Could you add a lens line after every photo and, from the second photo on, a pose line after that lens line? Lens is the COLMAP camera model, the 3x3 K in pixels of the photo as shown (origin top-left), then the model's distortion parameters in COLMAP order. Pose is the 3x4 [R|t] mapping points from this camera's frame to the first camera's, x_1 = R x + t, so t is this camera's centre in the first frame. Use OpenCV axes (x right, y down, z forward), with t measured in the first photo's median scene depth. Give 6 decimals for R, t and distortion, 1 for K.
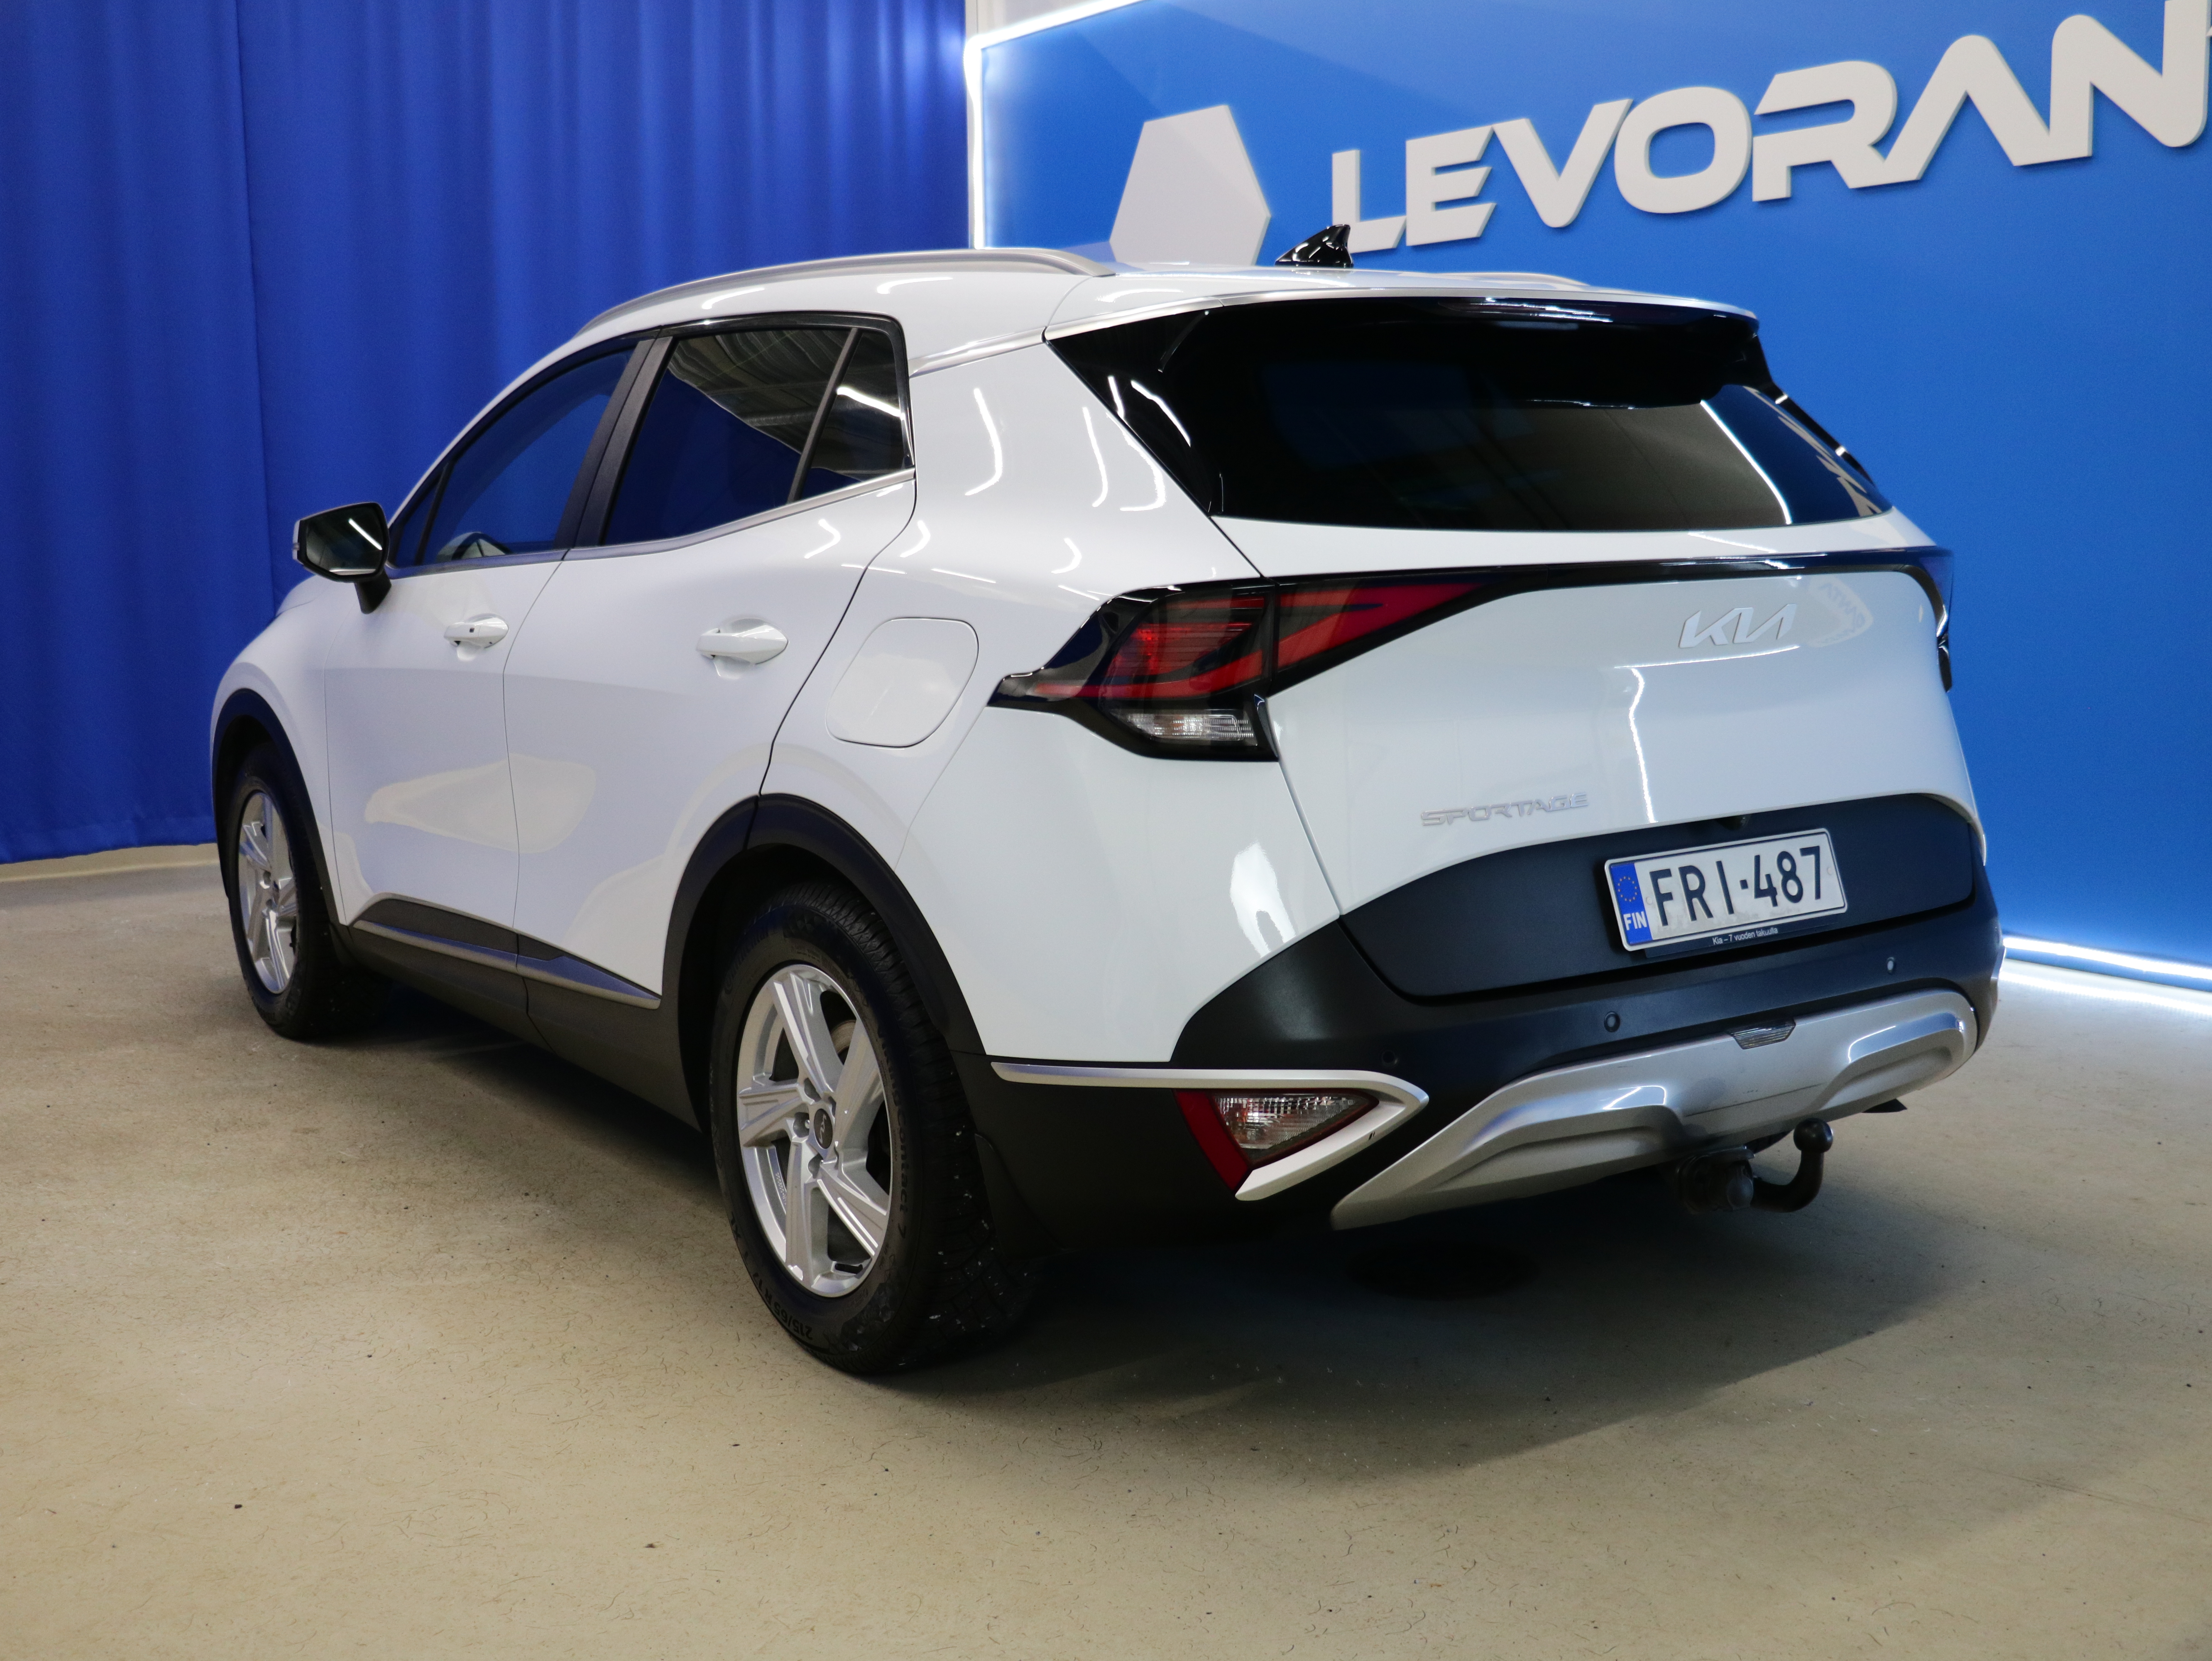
lens RADIAL K [[2556.6, 0, 1103.3], [0, 2556.6, 755.0], [0, 0, 1]] dist [-0.016296, 0.018164]
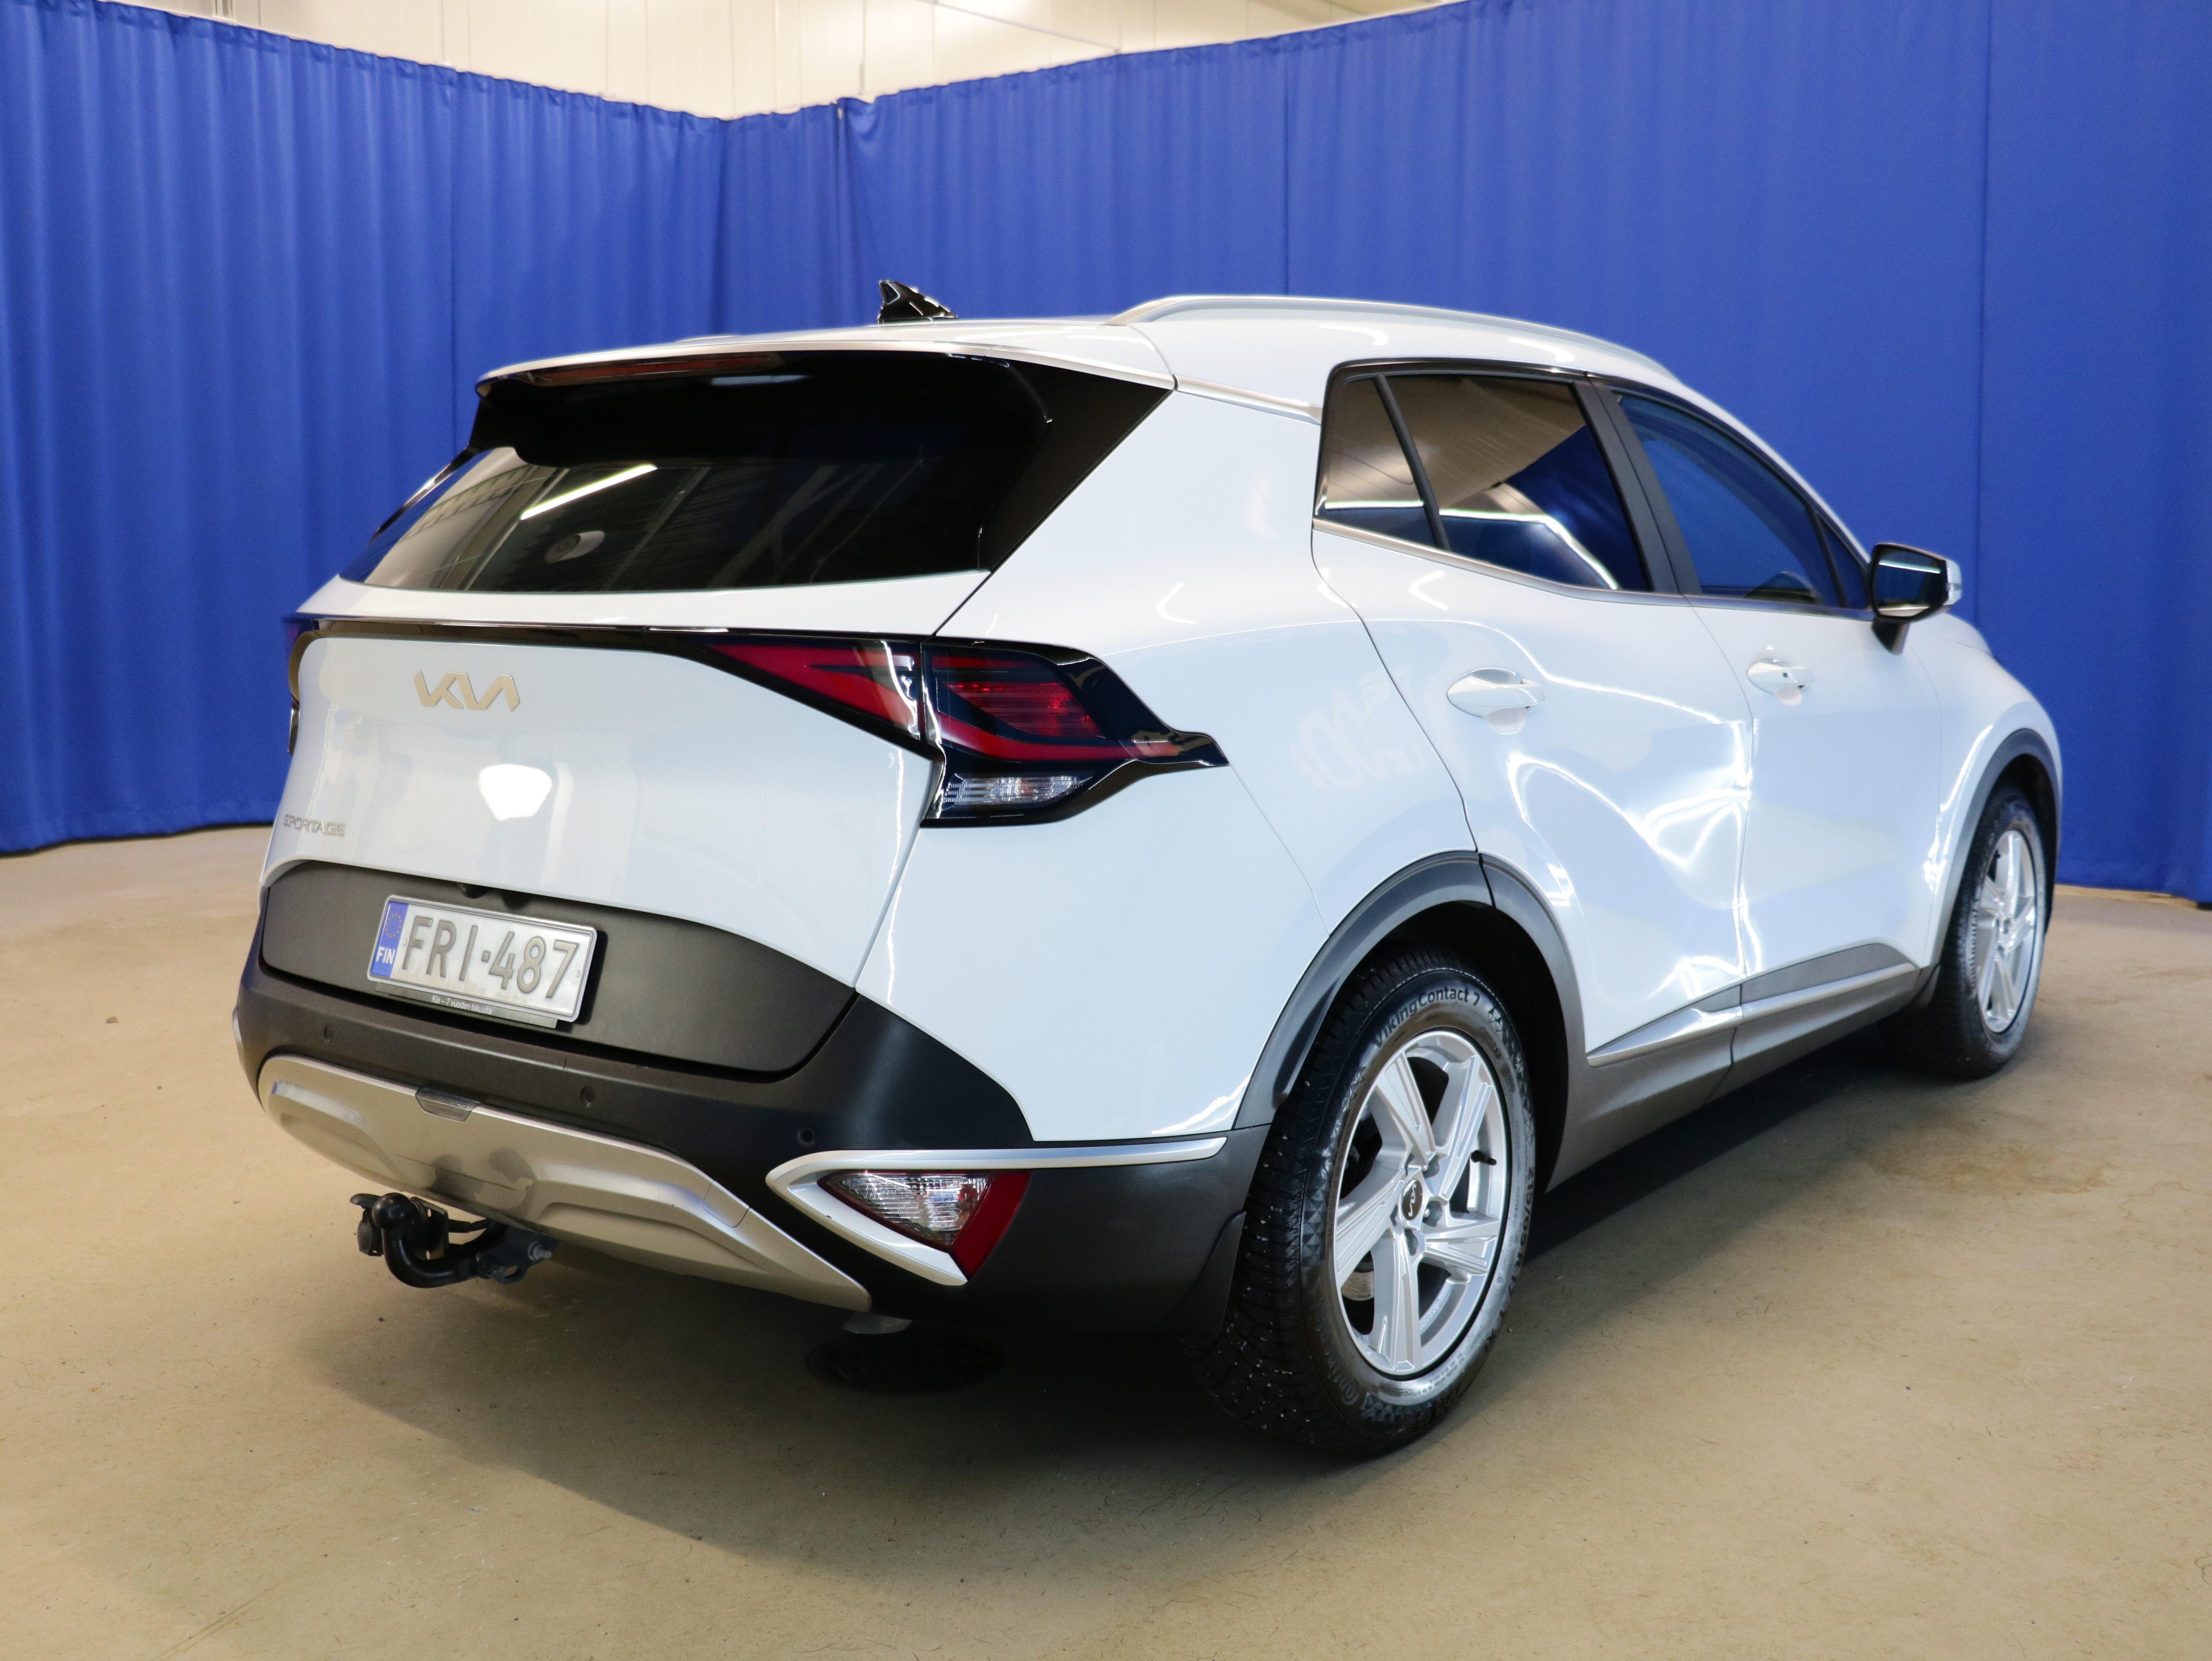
lens RADIAL K [[2119.7, 0, 1106.0], [0, 2119.7, 830.5], [0, 0, 1]] dist [-0.033825, 0.018832]
pose [[0.303787, 0.137844, -0.942715, 0.548008], [-0.128775, 0.986339, 0.102726, -0.056054], [0.943997, 0.090191, 0.317388, 0.492492]]
